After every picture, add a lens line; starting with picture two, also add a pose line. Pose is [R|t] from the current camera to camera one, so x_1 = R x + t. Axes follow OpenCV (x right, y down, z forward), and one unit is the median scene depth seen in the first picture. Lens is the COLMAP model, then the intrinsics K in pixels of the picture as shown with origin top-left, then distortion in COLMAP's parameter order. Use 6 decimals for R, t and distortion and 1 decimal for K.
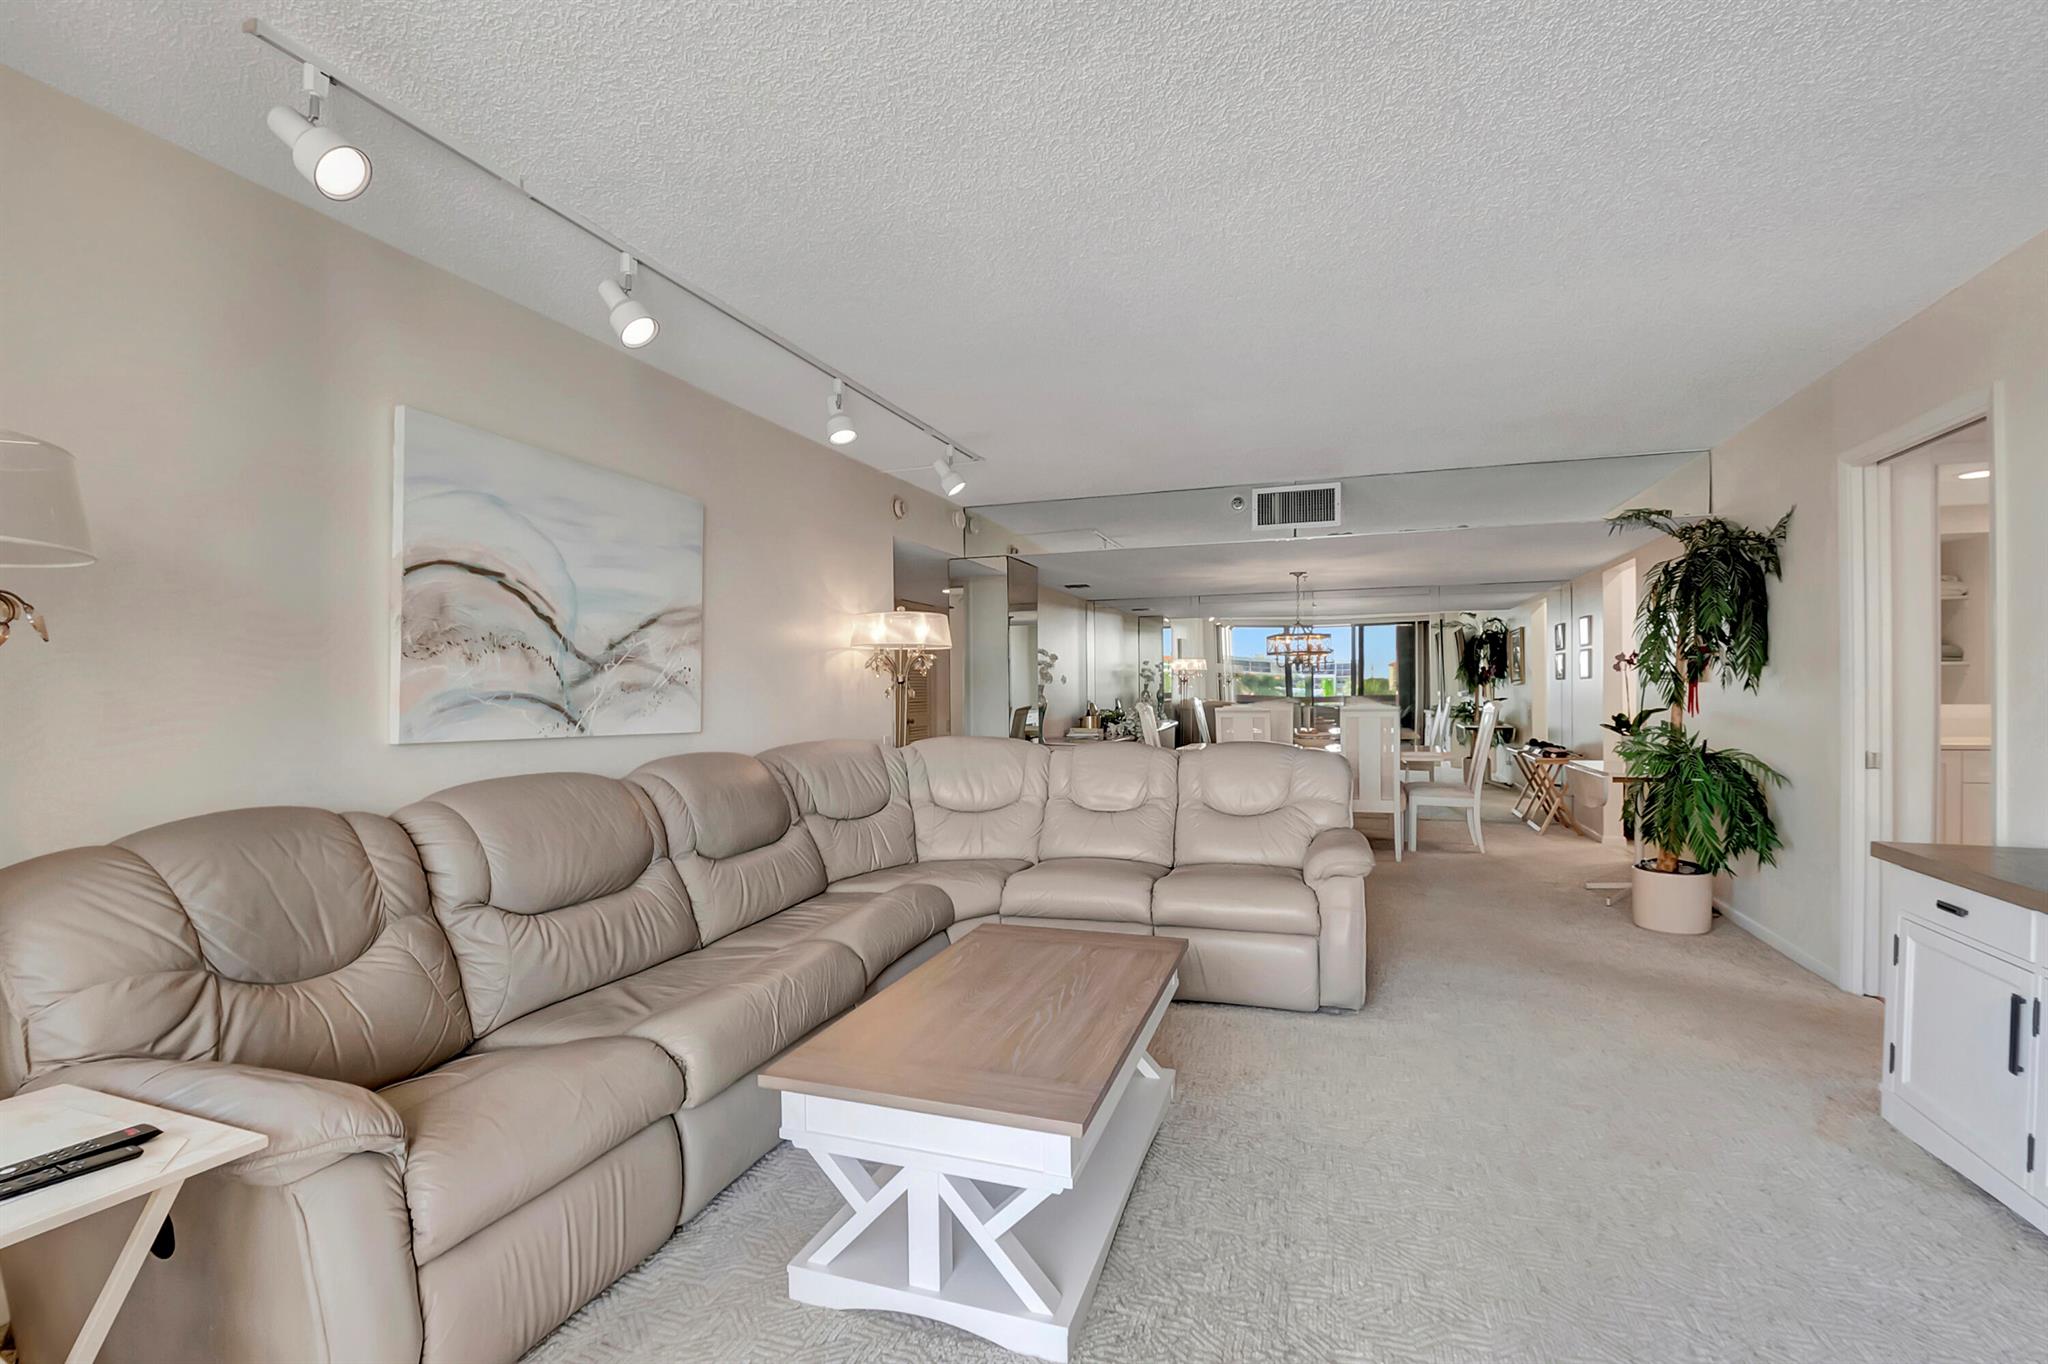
lens RADIAL K [[907.4, 0, 1024.6], [0, 907.4, 696.6], [0, 0, 1]] dist [0.021312, -0.020987]
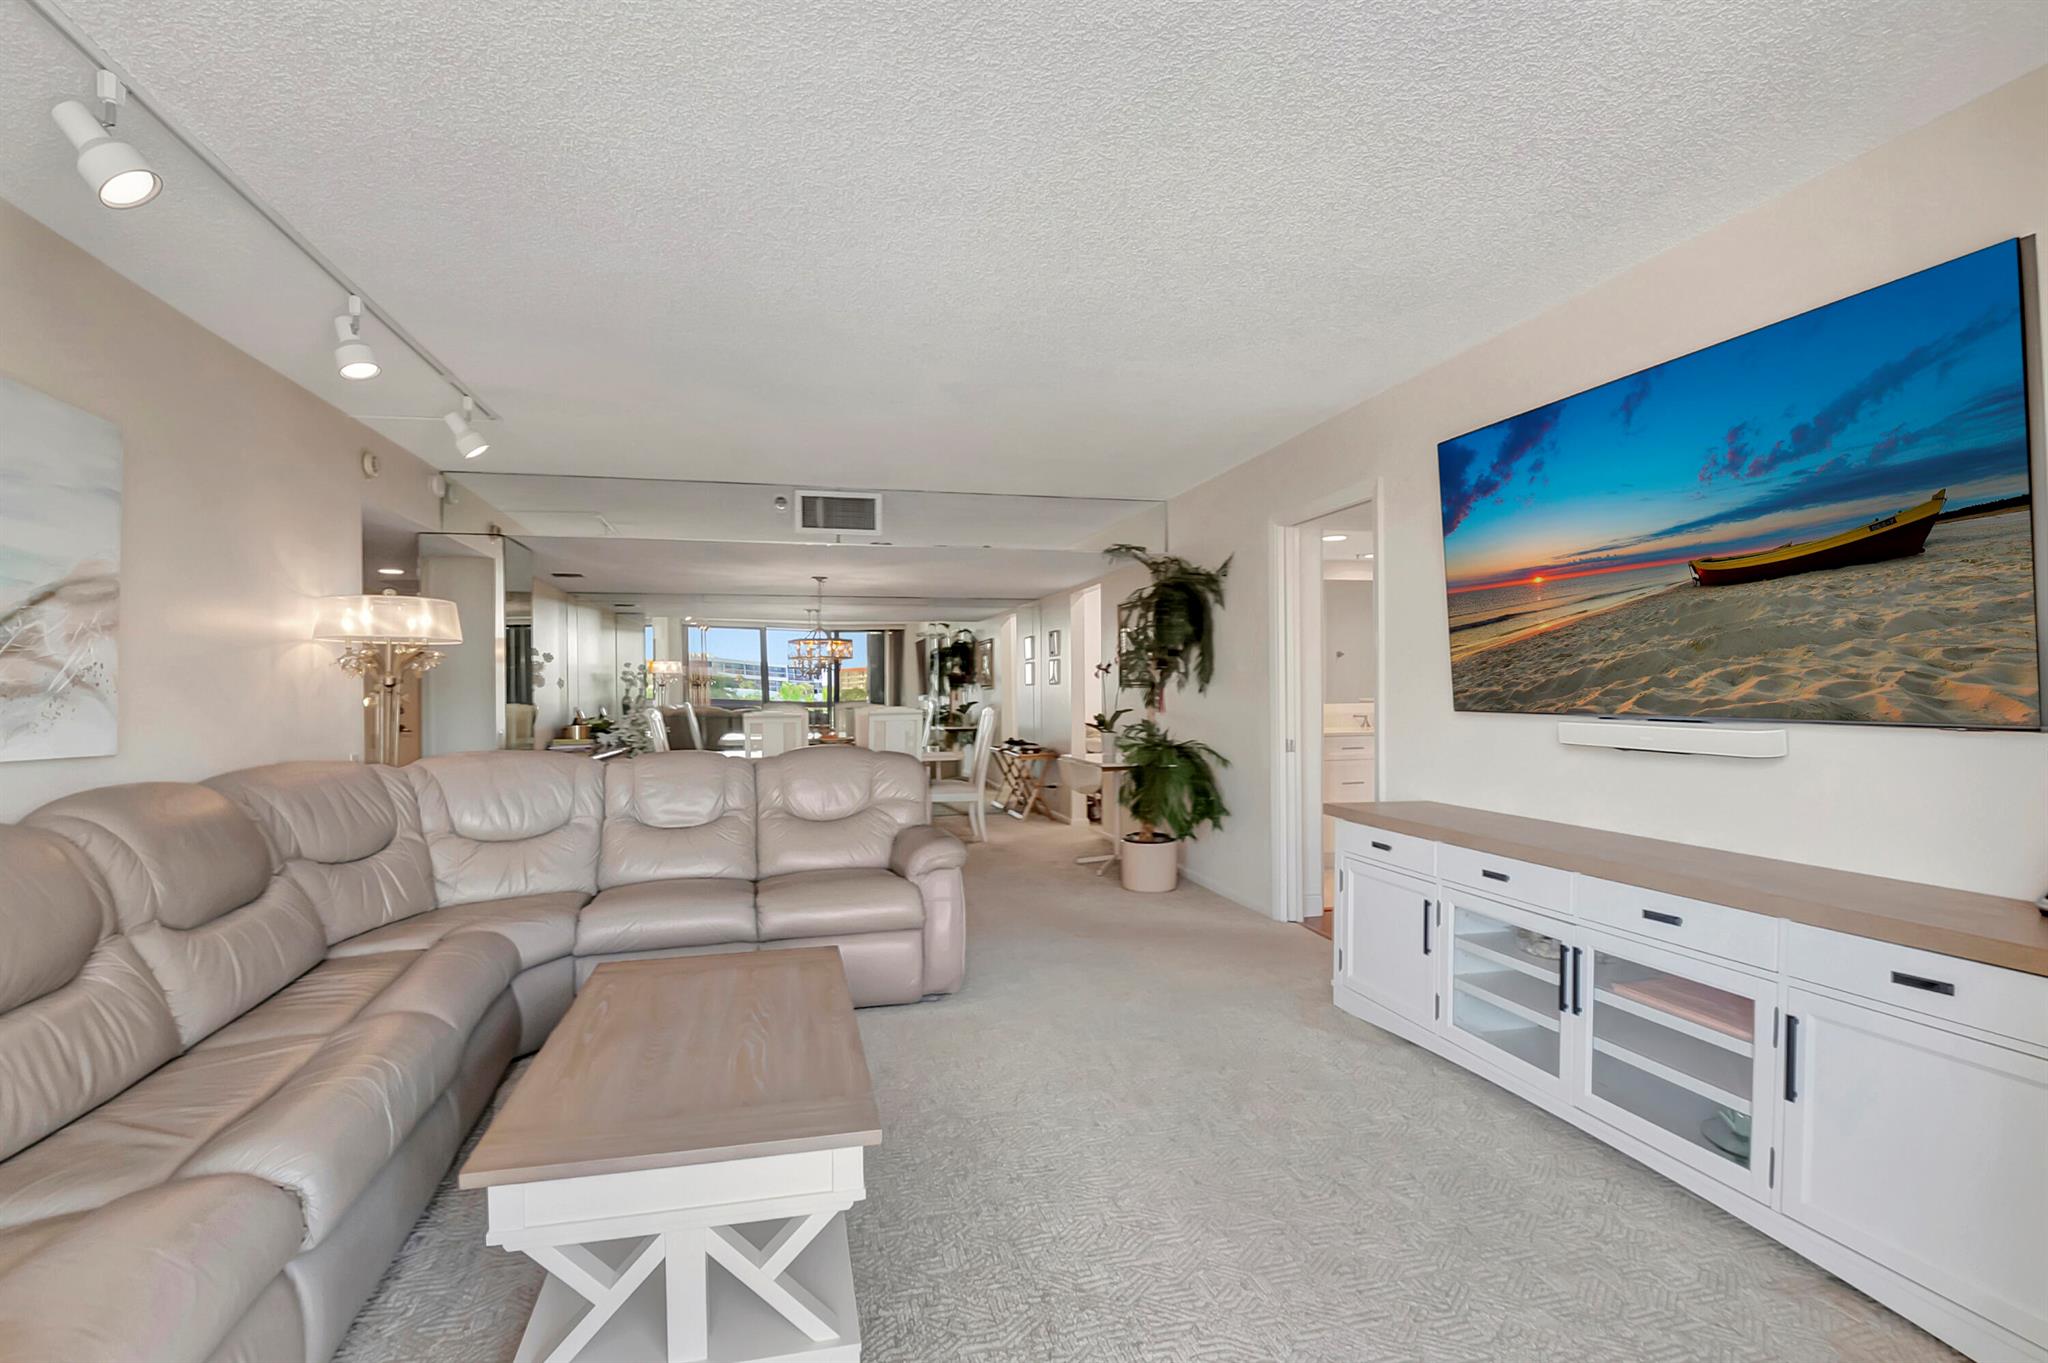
lens RADIAL K [[928.1, 0, 1040.4], [0, 928.1, 694.9], [0, 0, 1]] dist [0.020909, -0.016518]
pose [[0.856093, -0.002298, 0.516816, -0.099366], [0.006133, 0.999965, -0.005714, 0.000874], [-0.516785, 0.008062, 0.856077, 0.011549]]
